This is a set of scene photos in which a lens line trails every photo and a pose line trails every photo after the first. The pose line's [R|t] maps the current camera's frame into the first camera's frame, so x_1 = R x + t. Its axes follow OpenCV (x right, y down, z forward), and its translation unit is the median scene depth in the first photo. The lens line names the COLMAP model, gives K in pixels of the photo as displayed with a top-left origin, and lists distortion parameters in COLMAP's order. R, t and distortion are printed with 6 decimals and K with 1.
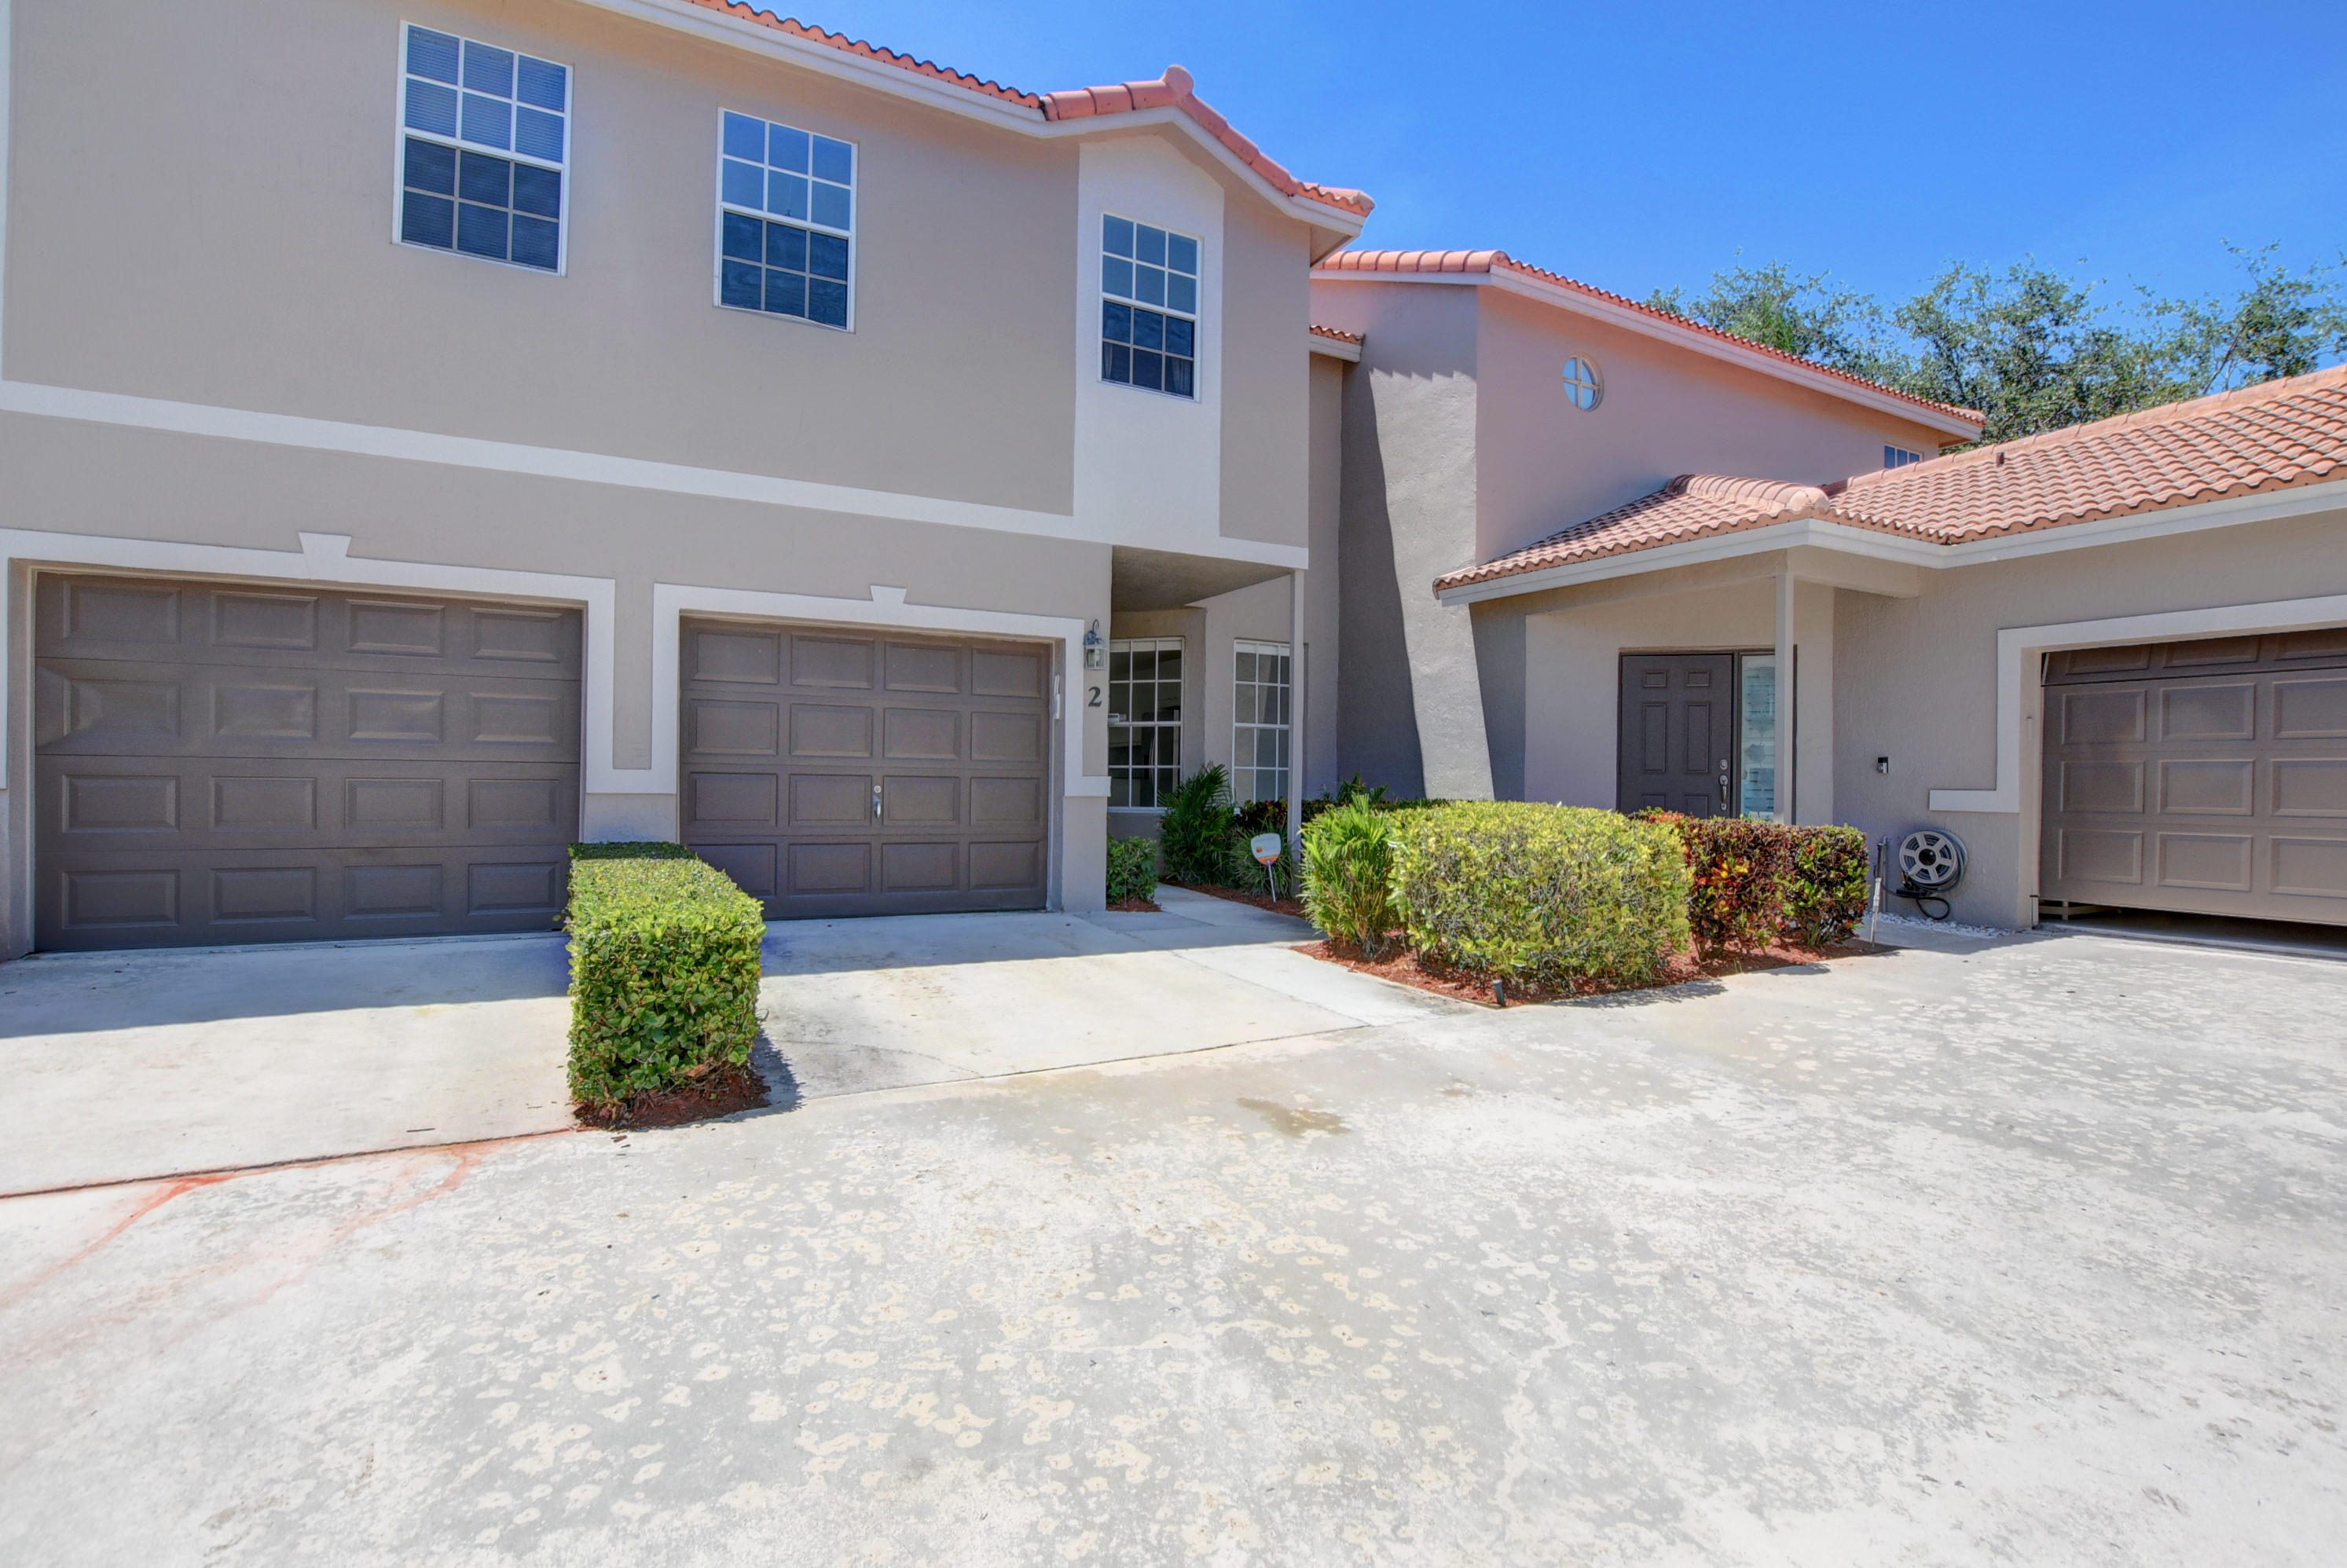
lens RADIAL K [[1083.5, 0, 1173.5], [0, 1083.5, 784.0], [0, 0, 1]] dist [-0.030433, 0.003212]
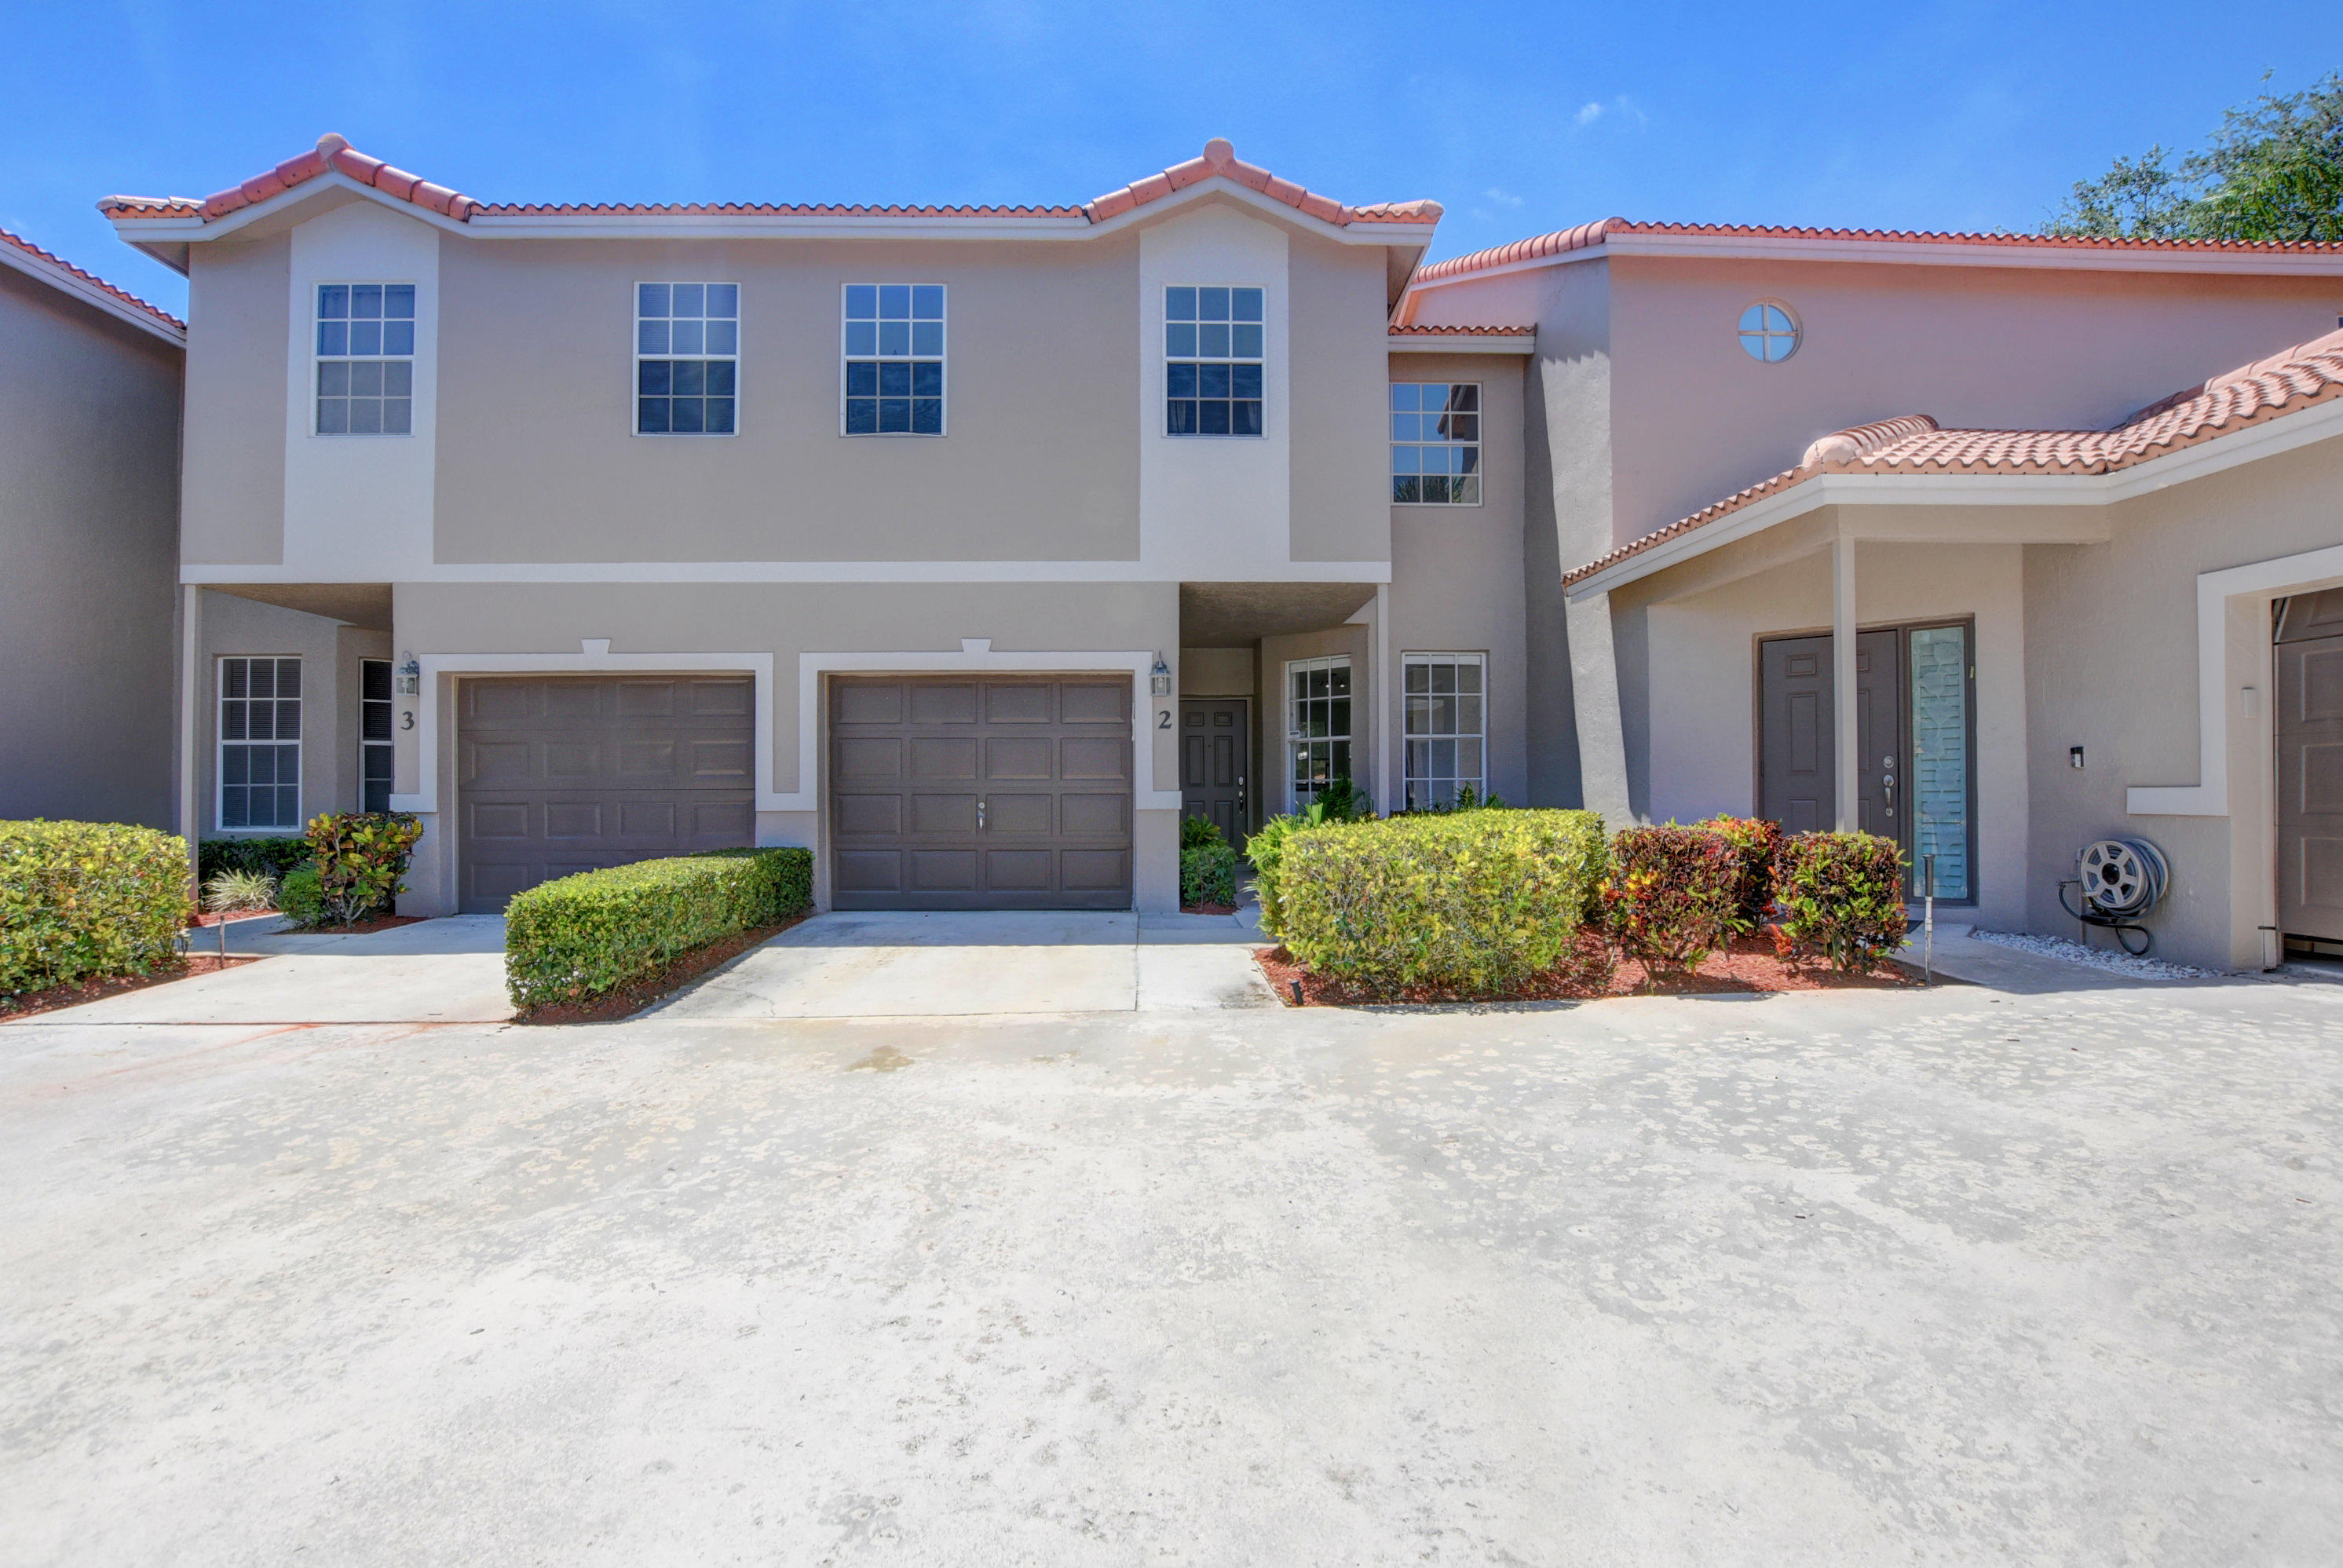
lens RADIAL K [[1081.8, 0, 1171.5], [0, 1081.8, 784.0], [0, 0, 1]] dist [-0.030433, 0.003212]
pose [[0.897843, -0.022305, -0.439750, 0.445527], [0.016155, 0.999712, -0.017724, 0.005776], [0.440019, 0.008809, 0.897945, 0.004448]]
